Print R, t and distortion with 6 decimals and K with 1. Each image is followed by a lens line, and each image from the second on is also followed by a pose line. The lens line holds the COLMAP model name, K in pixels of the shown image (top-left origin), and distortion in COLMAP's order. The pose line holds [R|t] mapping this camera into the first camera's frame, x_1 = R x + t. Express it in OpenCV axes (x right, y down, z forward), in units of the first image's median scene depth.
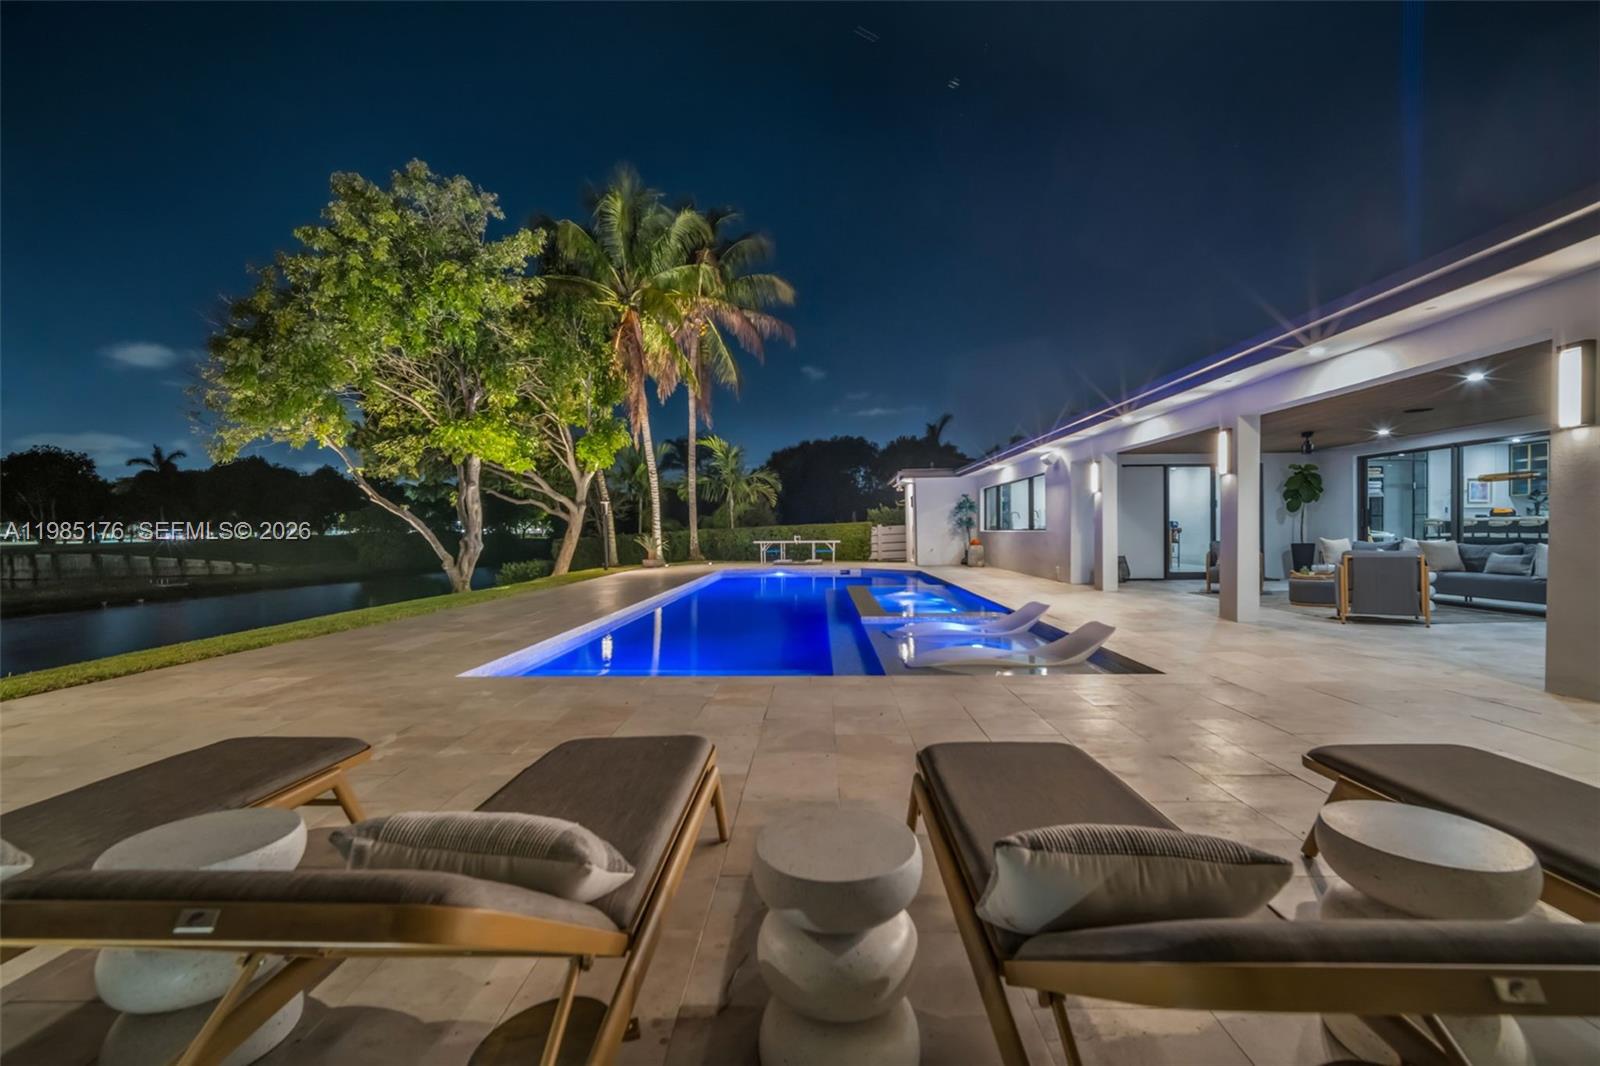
lens RADIAL K [[684.0, 0, 800.0], [0, 684.0, 533.0], [0, 0, 1]] dist [-0.004625, -0.000101]
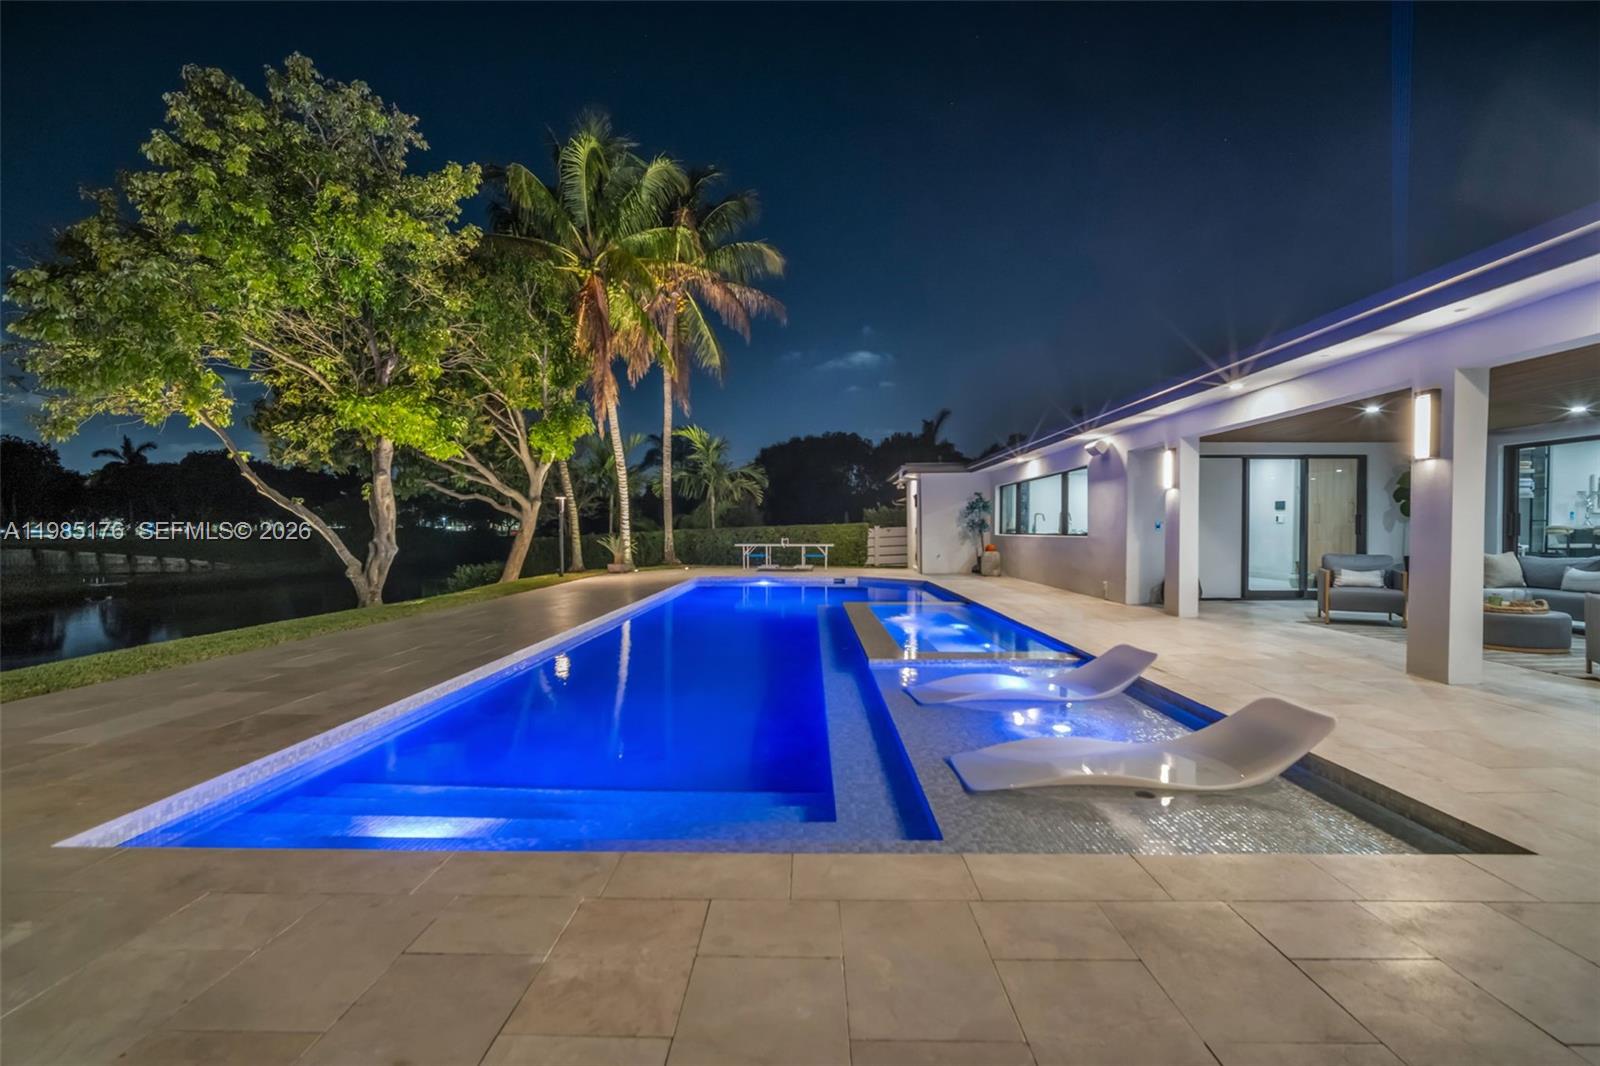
lens RADIAL K [[684.0, 0, 800.0], [0, 684.0, 533.0], [0, 0, 1]] dist [-0.004625, -0.000101]
pose [[0.999860, 0.008427, 0.014449, 0.002848], [-0.008440, 0.999964, 0.000834, -0.003838], [-0.014442, -0.000956, 0.999895, 0.132746]]
